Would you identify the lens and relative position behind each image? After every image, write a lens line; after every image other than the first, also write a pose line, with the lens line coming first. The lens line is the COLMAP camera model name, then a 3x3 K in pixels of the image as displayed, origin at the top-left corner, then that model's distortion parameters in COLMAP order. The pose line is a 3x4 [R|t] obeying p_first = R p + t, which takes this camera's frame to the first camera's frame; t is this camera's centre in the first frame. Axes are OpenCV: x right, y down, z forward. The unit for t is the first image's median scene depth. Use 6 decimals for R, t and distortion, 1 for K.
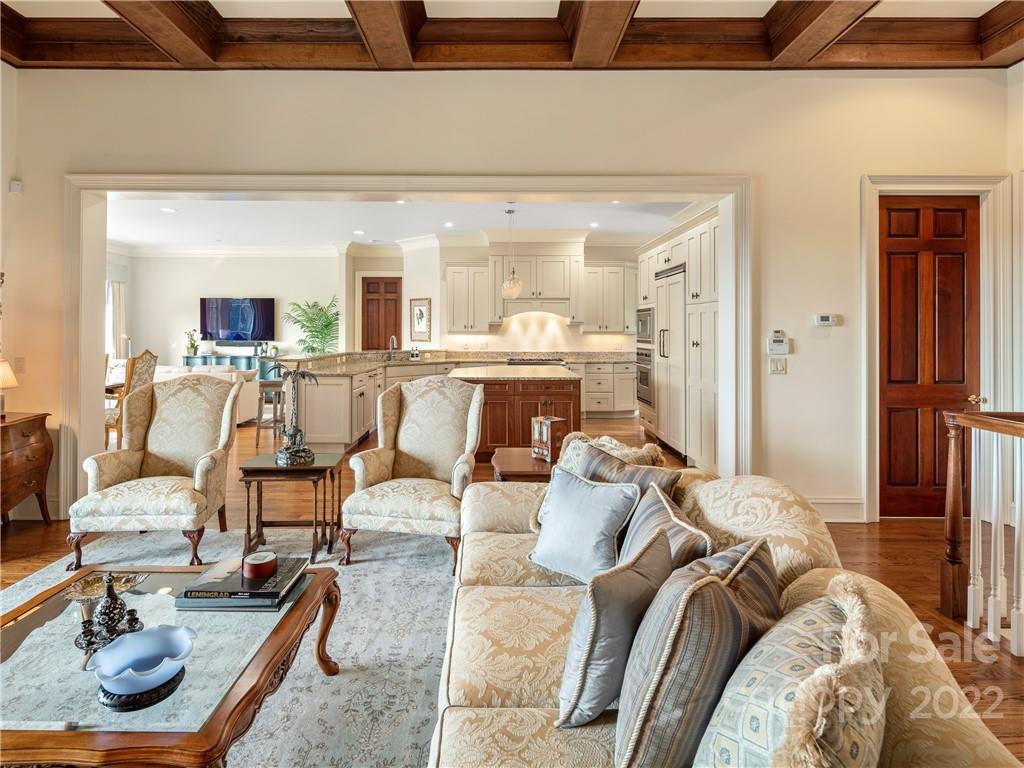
lens RADIAL K [[566.1, 0, 491.3], [0, 566.1, 326.0], [0, 0, 1]] dist [0.002982, -0.000078]
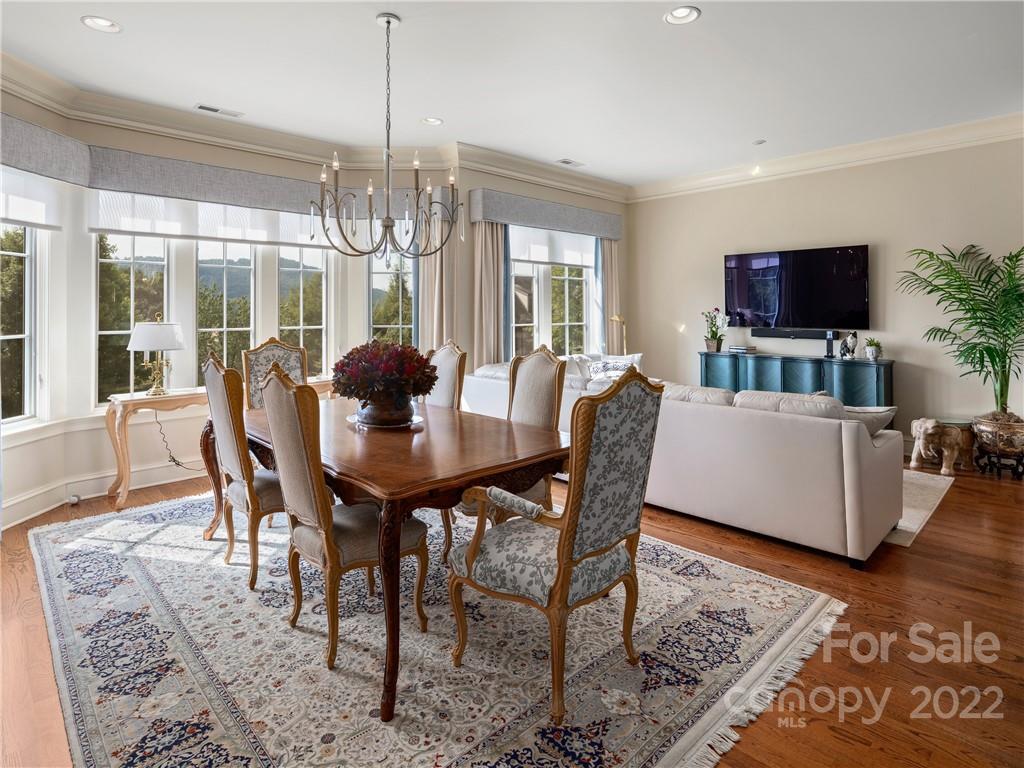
lens RADIAL K [[563.2, 0, 512.4], [0, 563.2, 302.0], [0, 0, 1]] dist [-0.002107, -0.000565]
pose [[0.703165, -0.016768, -0.710829, -0.289830], [0.009349, 0.999854, -0.014338, 0.006959], [0.710965, 0.003437, 0.703219, 0.491653]]
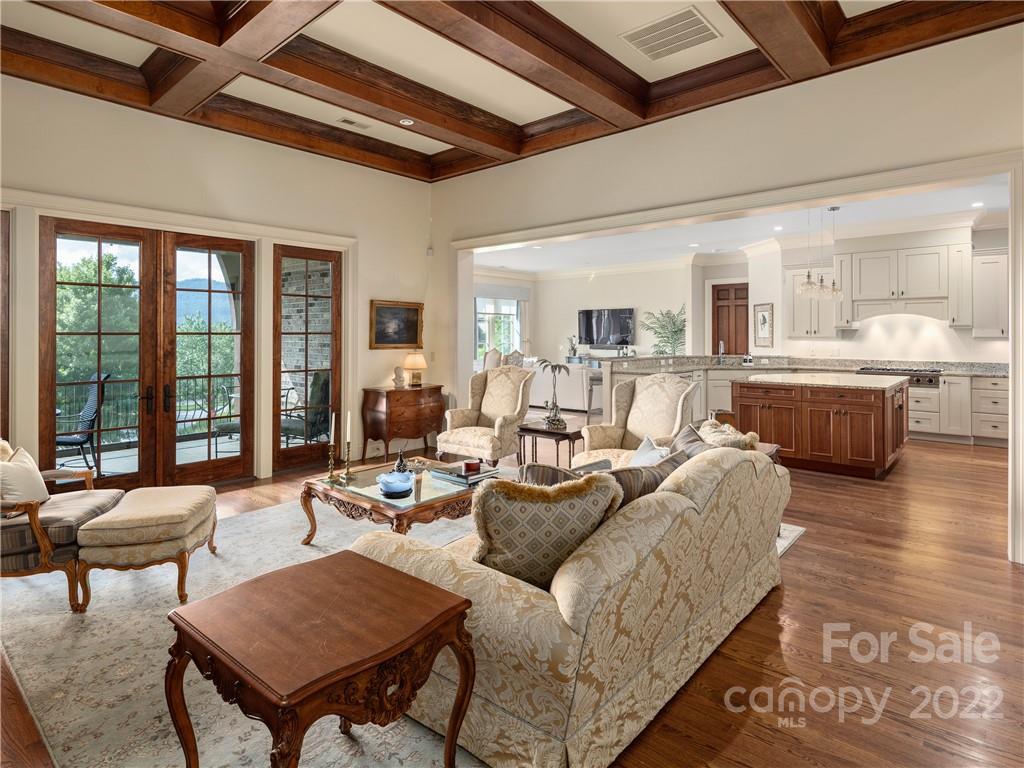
lens RADIAL K [[559.0, 0, 467.6], [0, 559.0, 333.6], [0, 0, 1]] dist [-0.002705, -0.001906]
pose [[0.724963, -0.004201, -0.688775, 0.179789], [0.006369, 0.999980, 0.000605, -0.000101], [0.688759, -0.004825, 0.724975, -0.066467]]
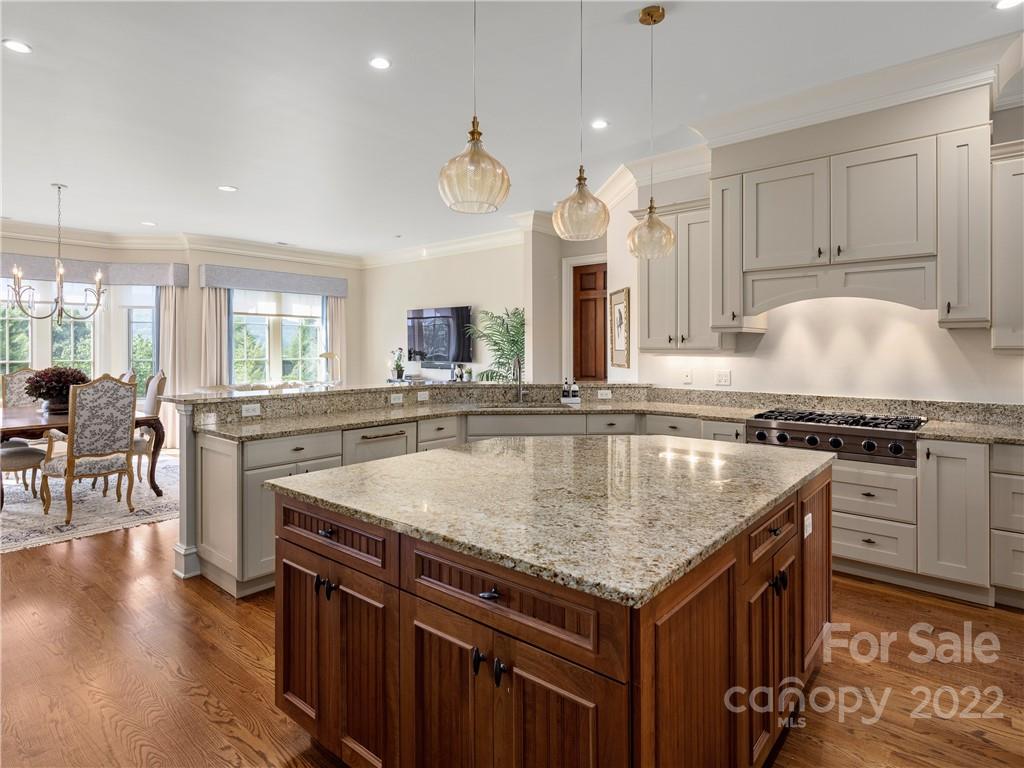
lens RADIAL K [[567.0, 0, 495.1], [0, 567.0, 349.4], [0, 0, 1]] dist [0.000771, 0.000203]
pose [[0.756226, -0.002679, -0.654305, 0.153099], [0.006828, 0.999969, 0.003797, 0.007368], [0.654275, -0.007339, 0.756221, 0.519200]]
